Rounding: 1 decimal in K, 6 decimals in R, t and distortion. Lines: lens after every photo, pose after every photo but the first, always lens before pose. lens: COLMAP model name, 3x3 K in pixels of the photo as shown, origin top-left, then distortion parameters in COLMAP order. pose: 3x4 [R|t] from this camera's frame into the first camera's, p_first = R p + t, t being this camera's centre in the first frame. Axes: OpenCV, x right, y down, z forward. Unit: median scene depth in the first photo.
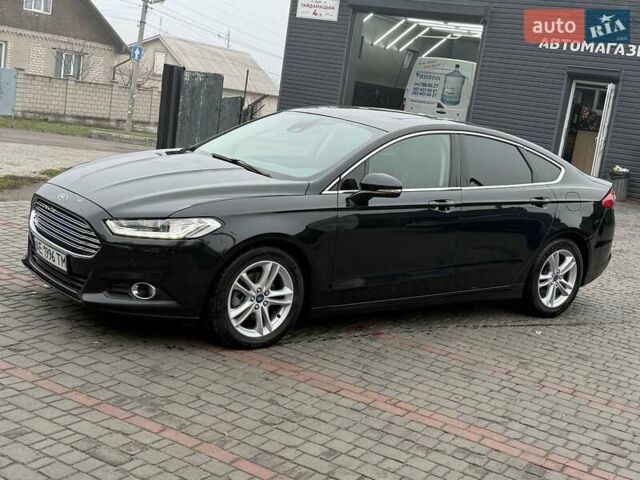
lens RADIAL K [[880.1, 0, 320.0], [0, 880.1, 240.0], [0, 0, 1]] dist [0.212758, -0.437914]
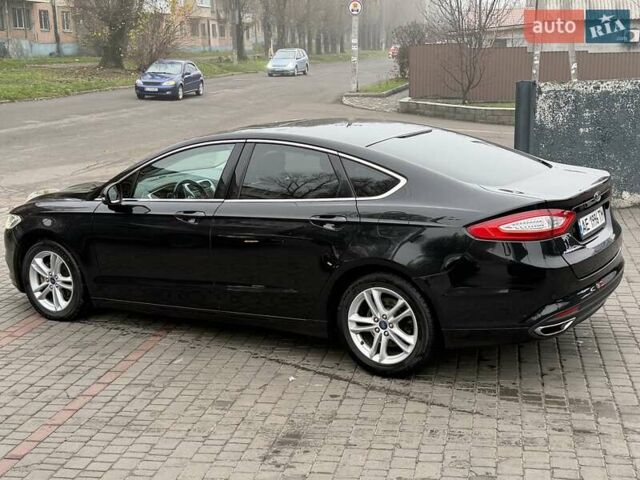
lens RADIAL K [[880.1, 0, 327.7], [0, 880.1, 240.9], [0, 0, 1]] dist [0.210735, -0.422772]
pose [[0.339838, 0.051650, -0.939065, 1.252011], [-0.091873, 0.995538, 0.021509, -0.053962], [0.935986, 0.078965, 0.343067, 0.906471]]
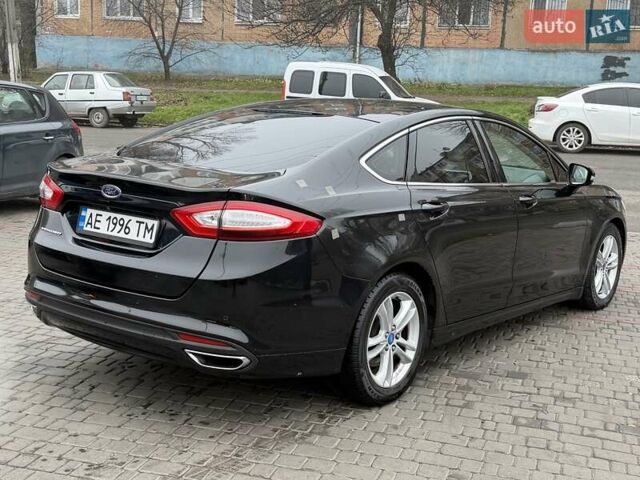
lens RADIAL K [[879.1, 0, 322.2], [0, 879.1, 239.0], [0, 0, 1]] dist [0.222223, -0.482092]
pose [[-0.953479, -0.128661, -0.272624, 0.438377], [-0.212369, 0.928522, 0.304541, -0.336244], [0.213955, 0.348271, -0.912650, 2.257571]]
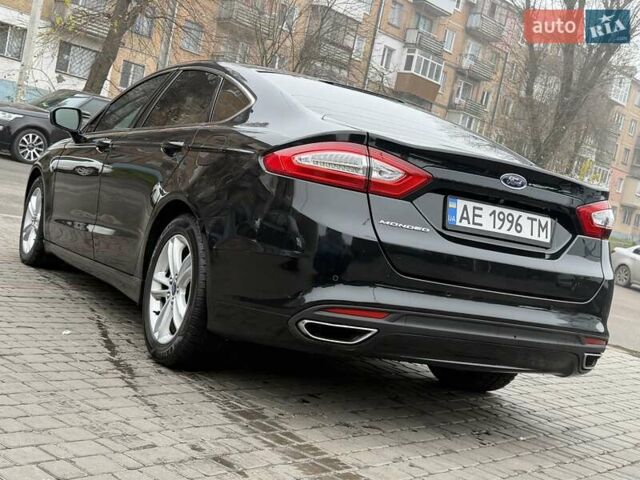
lens RADIAL K [[880.1, 0, 320.0], [0, 880.1, 240.0], [0, 0, 1]] dist [0.212758, -0.437914]
pose [[-0.121652, -0.114445, -0.985953, 1.041520], [-0.379782, 0.923109, -0.060291, 0.017491], [0.917042, 0.367112, -0.155762, 1.518465]]
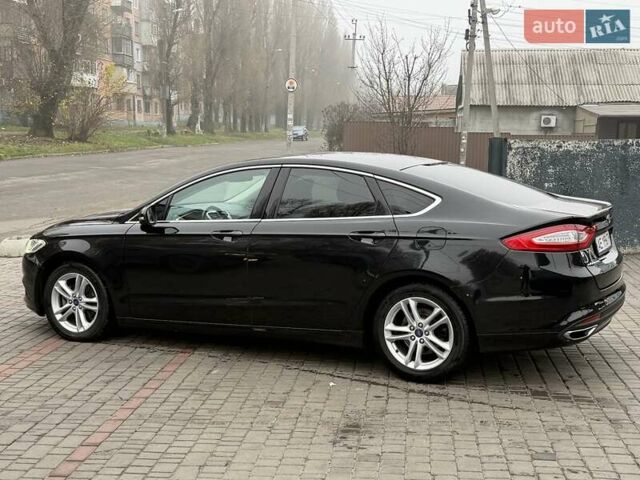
lens RADIAL K [[879.1, 0, 322.2], [0, 879.1, 239.0], [0, 0, 1]] dist [0.222223, -0.482092]
pose [[0.427356, -0.029570, -0.903600, 1.263729], [-0.103809, 0.991250, -0.081535, 0.042405], [0.898104, 0.128646, 0.420546, 0.744504]]
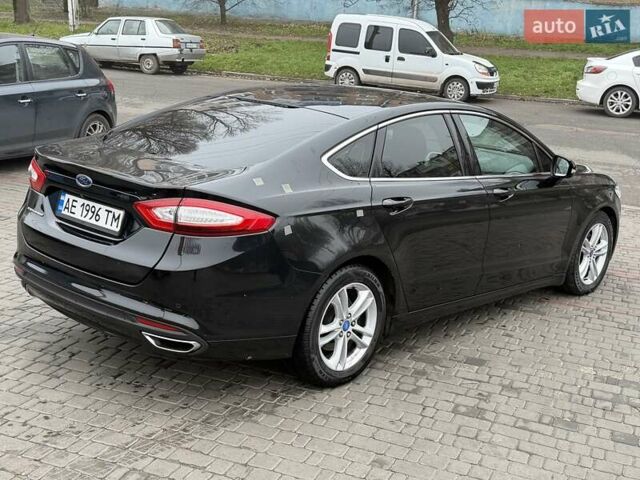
lens RADIAL K [[880.1, 0, 320.0], [0, 880.1, 240.0], [0, 0, 1]] dist [0.212758, -0.437914]
pose [[-0.964186, -0.154972, -0.215242, 0.368993], [-0.228740, 0.896650, 0.379073, -0.414945], [0.134251, 0.414731, -0.899986, 2.302645]]
